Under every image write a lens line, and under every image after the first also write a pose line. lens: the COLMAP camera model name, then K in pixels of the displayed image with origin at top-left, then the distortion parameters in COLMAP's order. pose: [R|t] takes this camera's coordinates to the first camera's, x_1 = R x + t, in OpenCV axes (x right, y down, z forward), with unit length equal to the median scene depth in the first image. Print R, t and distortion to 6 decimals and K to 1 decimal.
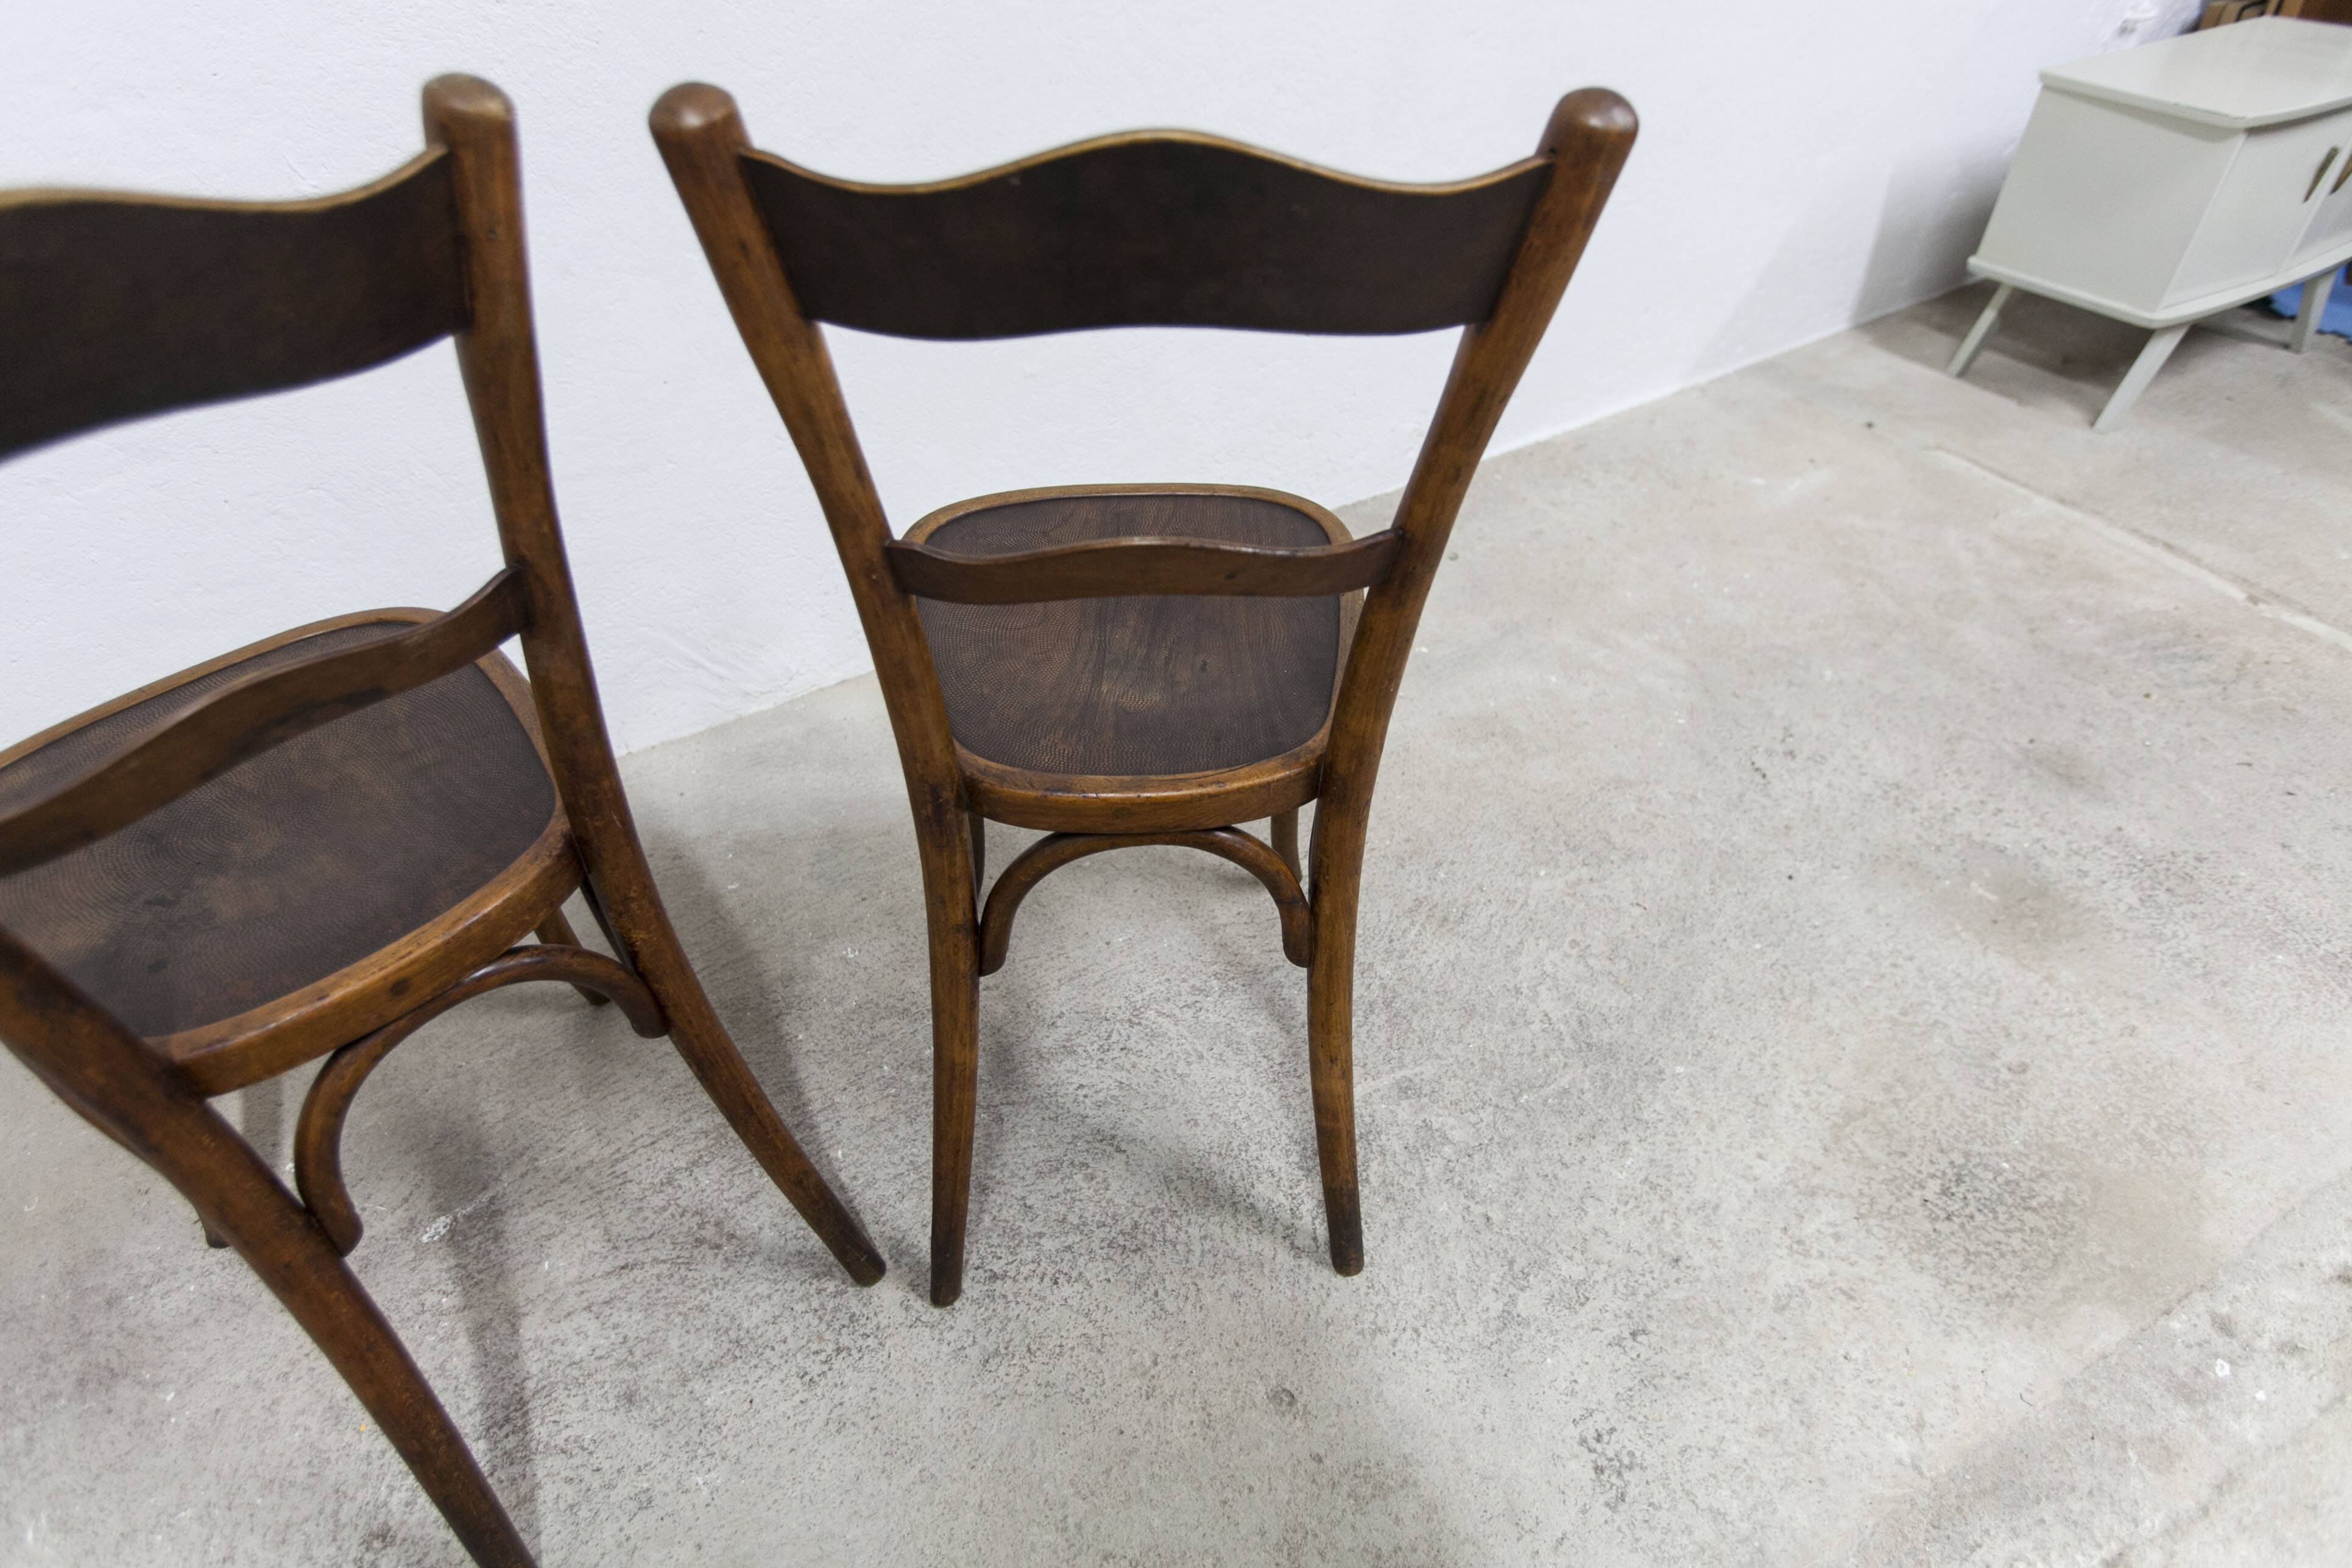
lens RADIAL K [[1260.6, 0, 1172.9], [0, 1260.6, 808.2], [0, 0, 1]] dist [-0.006243, 0.005362]
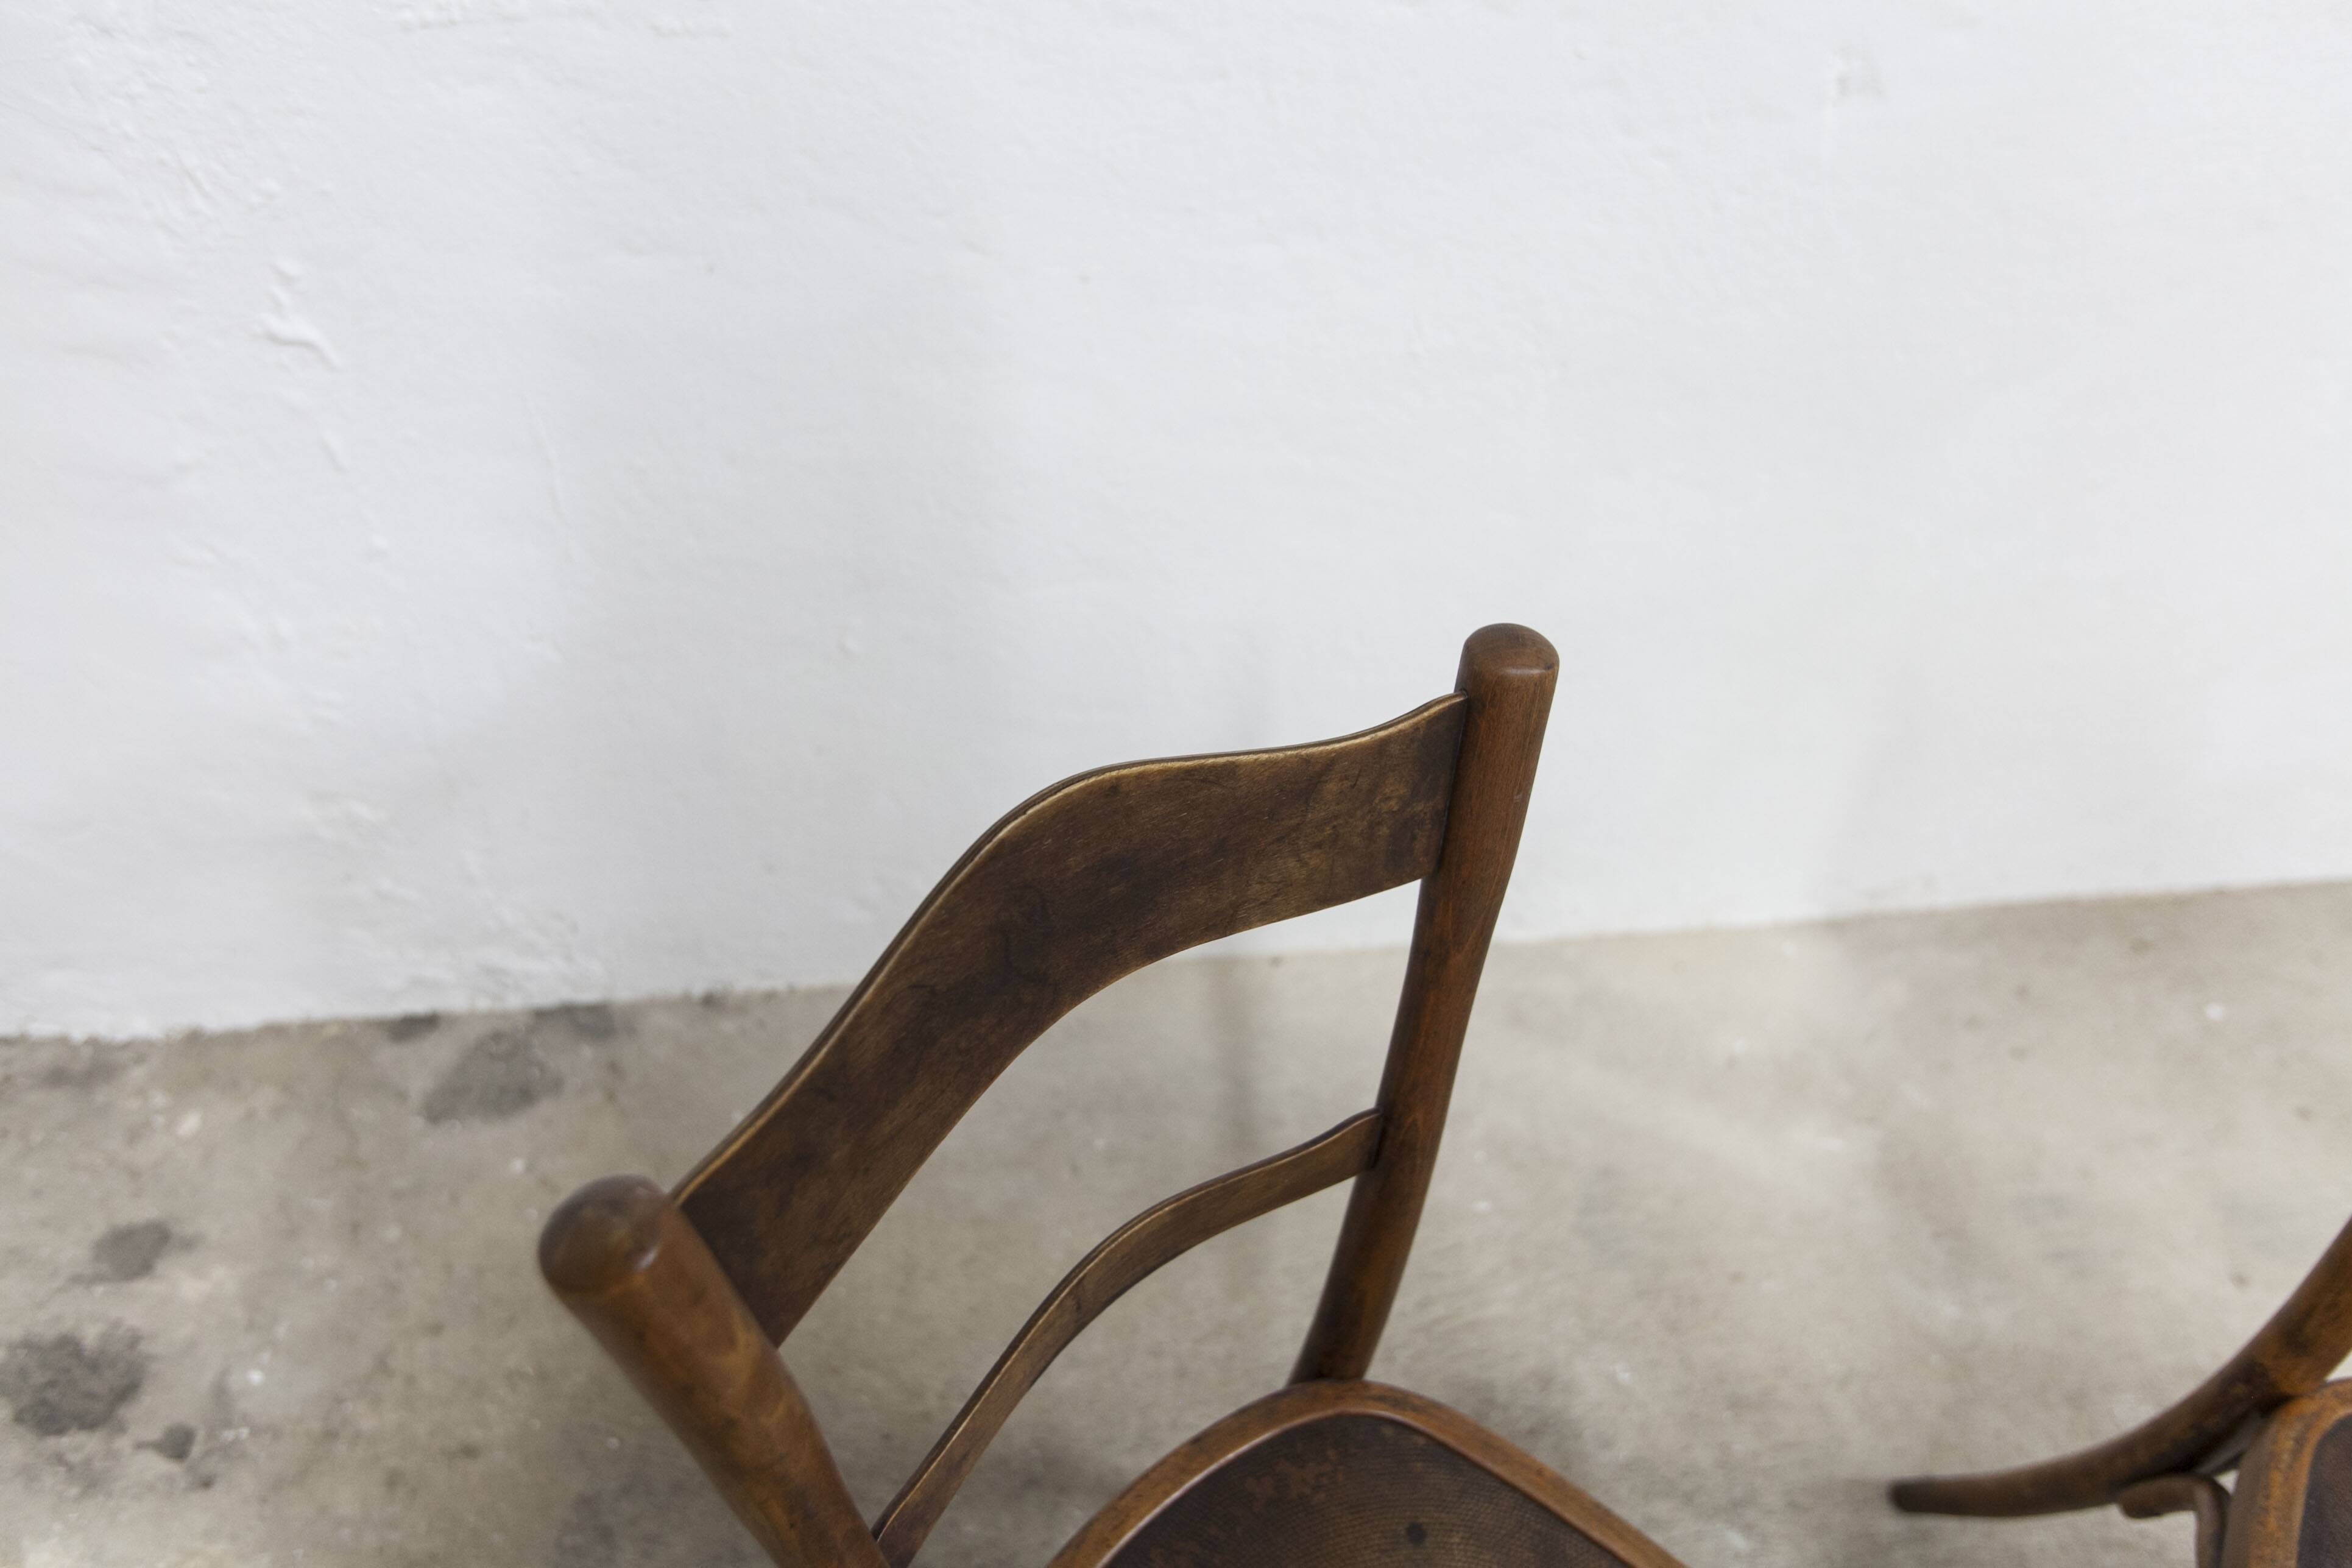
lens RADIAL K [[1611.1, 0, 1156.6], [0, 1611.1, 796.0], [0, 0, 1]] dist [0.002339, -0.007679]
pose [[0.912496, 0.346972, -0.216705, -0.469617], [-0.336140, 0.937858, 0.086215, -0.231890], [0.233152, -0.005828, 0.972423, -0.046565]]
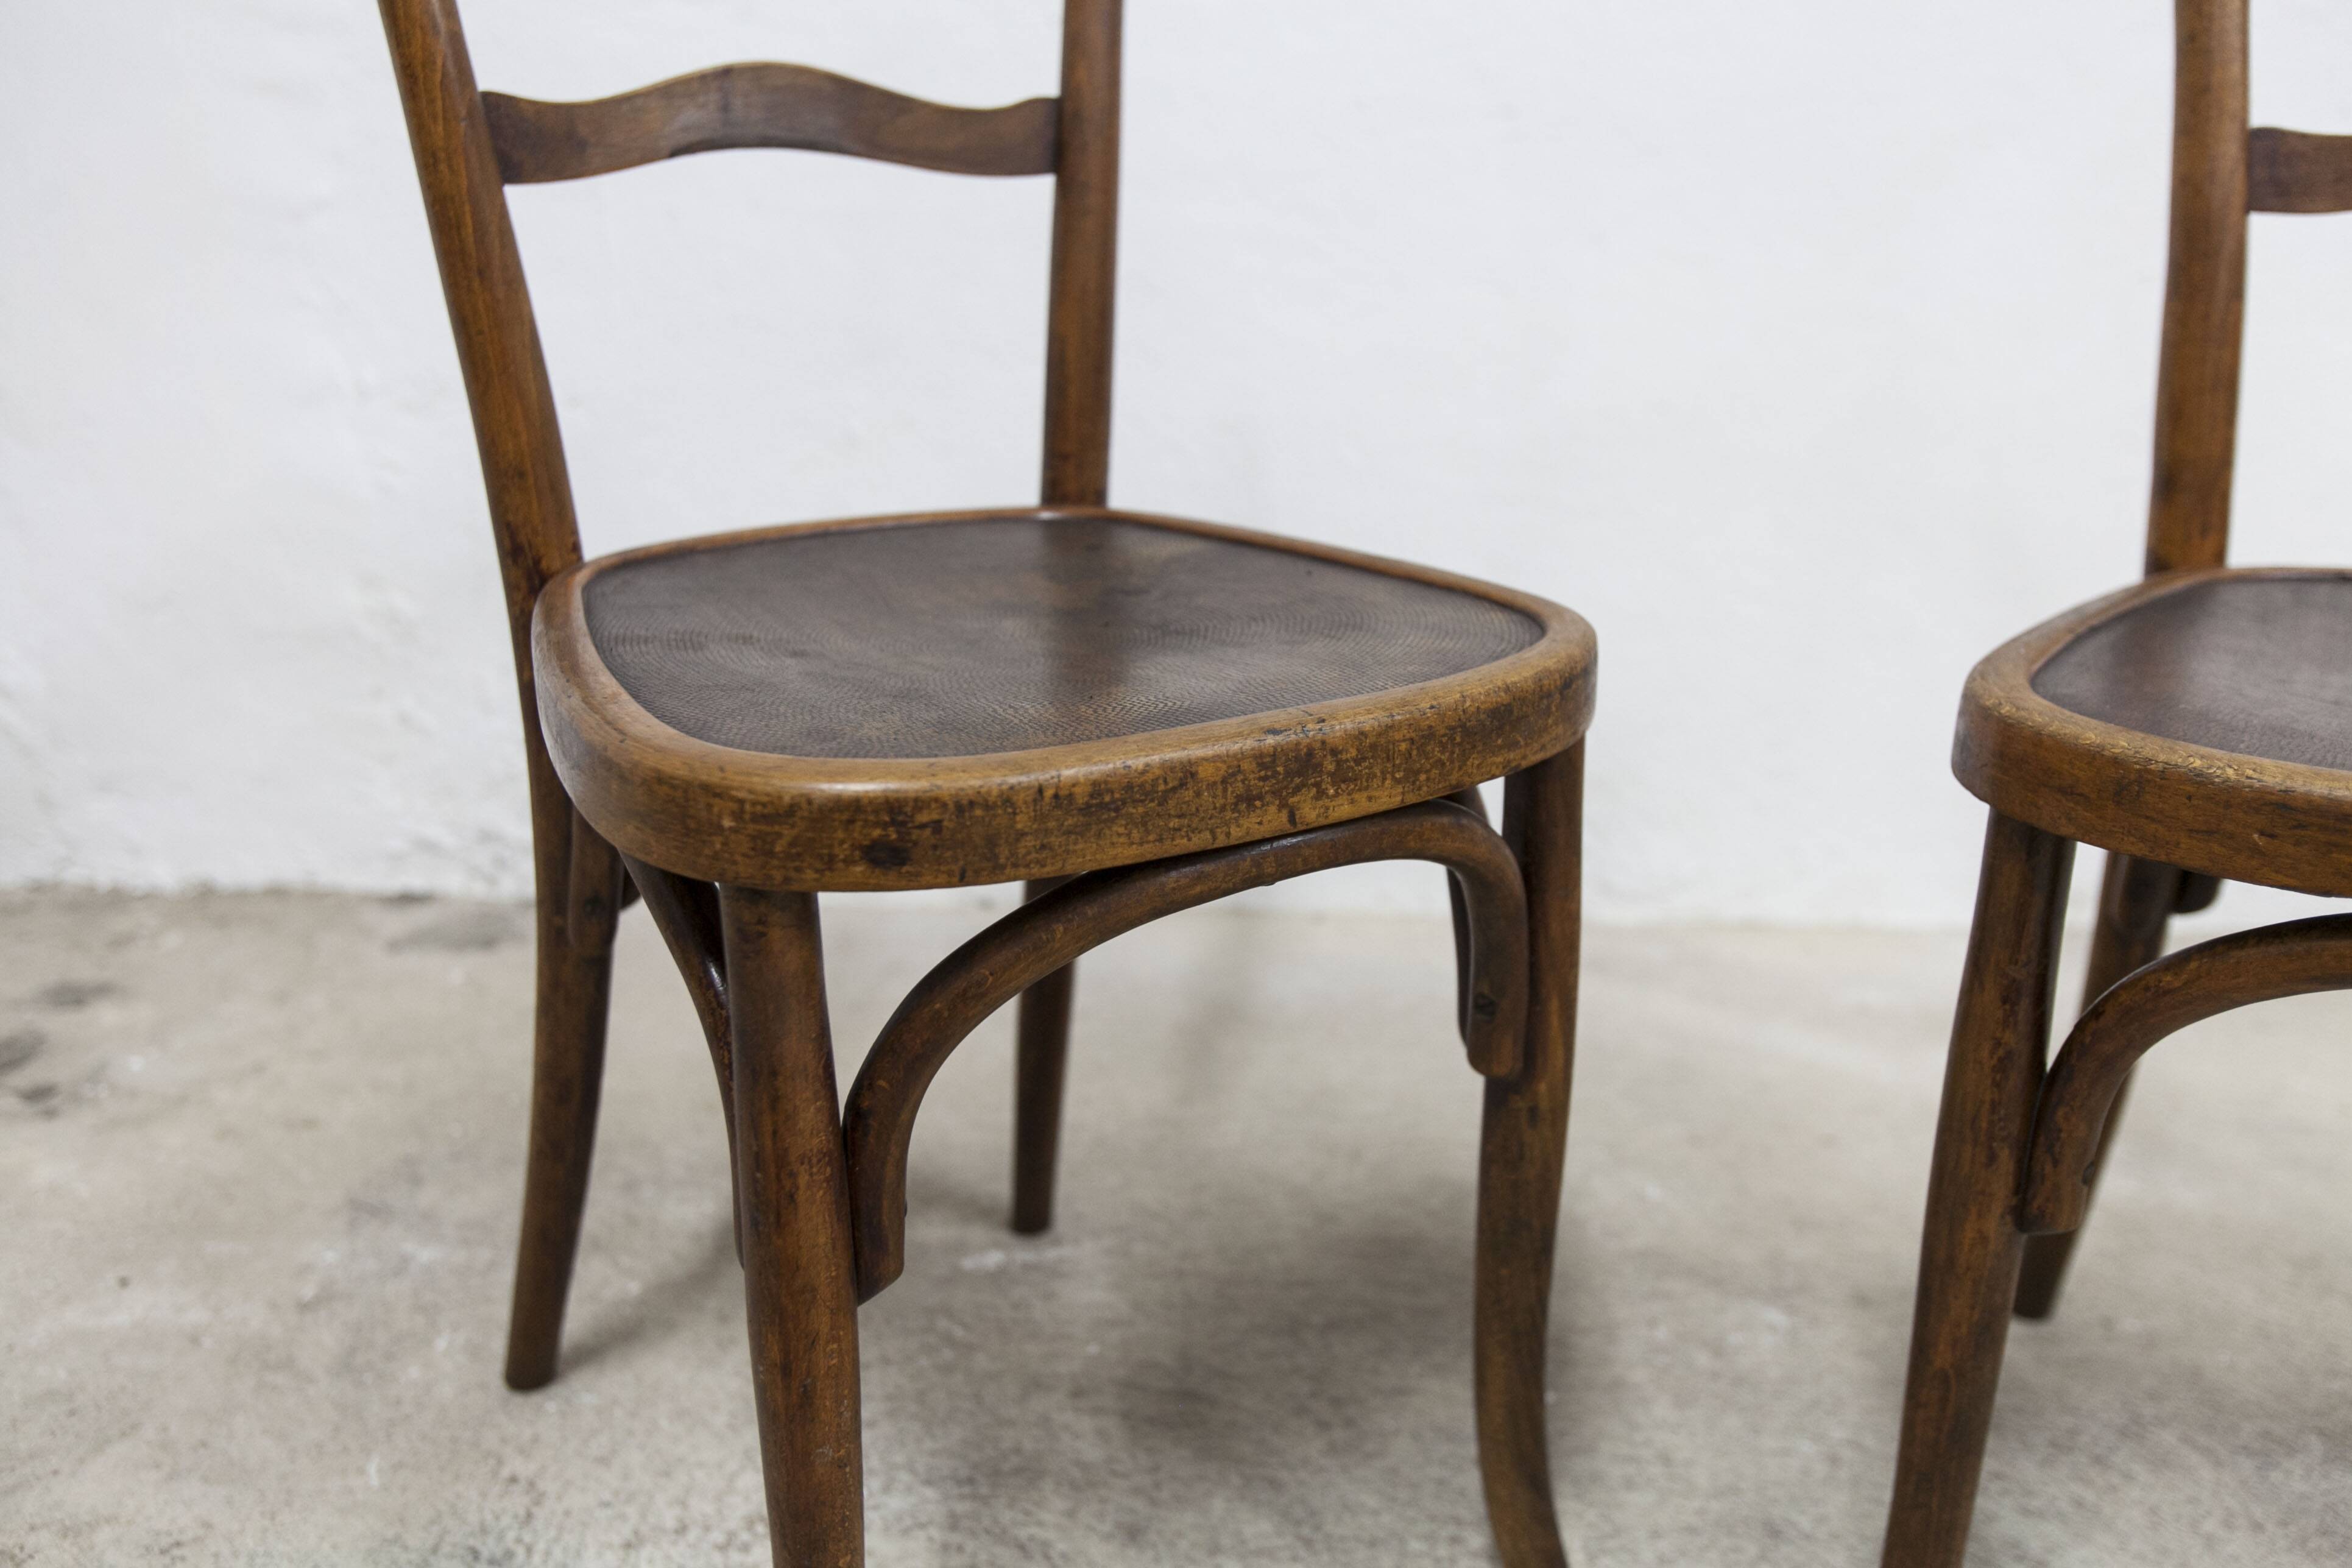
lens RADIAL K [[1954.9, 0, 1163.4], [0, 1954.9, 807.7], [0, 0, 1]] dist [-0.014928, 0.022945]
pose [[0.820945, 0.201216, -0.534379, 0.021855], [-0.396052, 0.874803, -0.279039, 0.342782], [0.411329, 0.440718, 0.797858, 0.060638]]
